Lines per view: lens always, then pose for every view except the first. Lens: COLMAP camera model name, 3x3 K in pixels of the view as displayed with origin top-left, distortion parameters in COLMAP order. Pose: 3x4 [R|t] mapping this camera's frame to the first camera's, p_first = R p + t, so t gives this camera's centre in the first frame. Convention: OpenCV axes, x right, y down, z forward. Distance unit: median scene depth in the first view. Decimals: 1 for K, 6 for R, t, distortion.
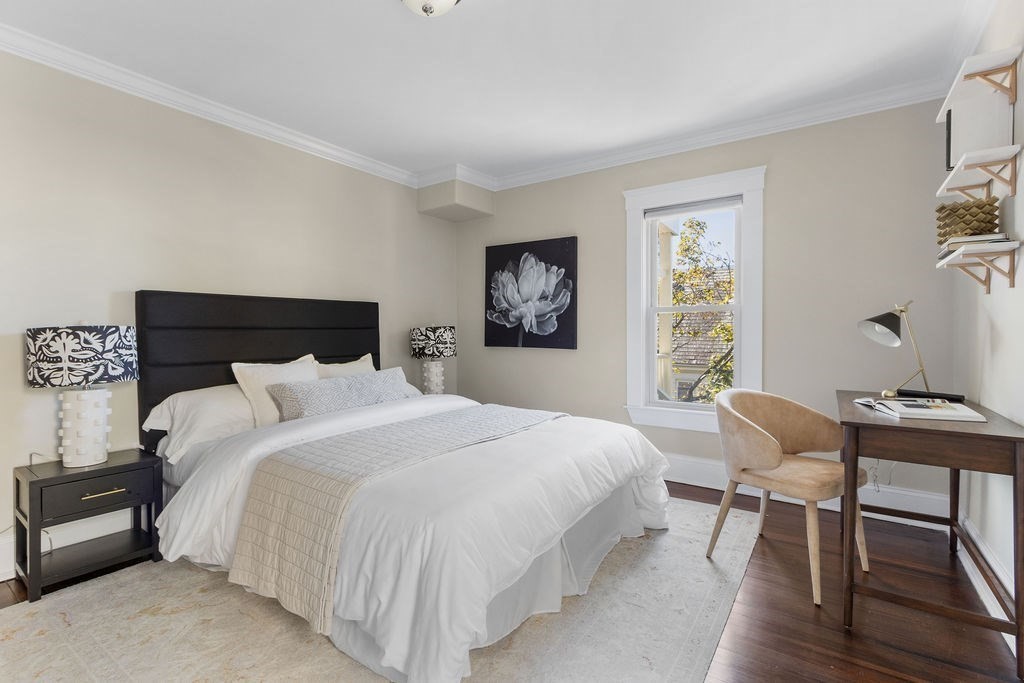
lens RADIAL K [[472.1, 0, 508.5], [0, 472.1, 340.0], [0, 0, 1]] dist [-0.000455, -0.000462]
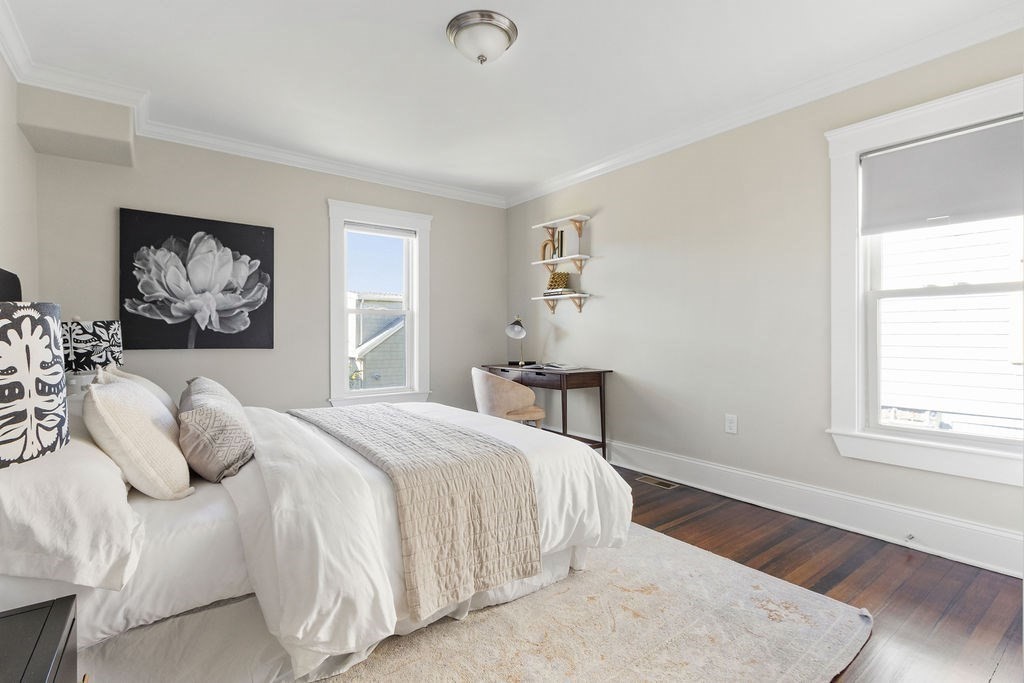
lens RADIAL K [[472.1, 0, 510.1], [0, 472.1, 336.9], [0, 0, 1]] dist [-0.000455, -0.000462]
pose [[0.314469, -0.006002, 0.949249, -0.572779], [0.014797, 0.999890, 0.001421, 0.001939], [-0.949153, 0.013599, 0.314523, 0.248227]]
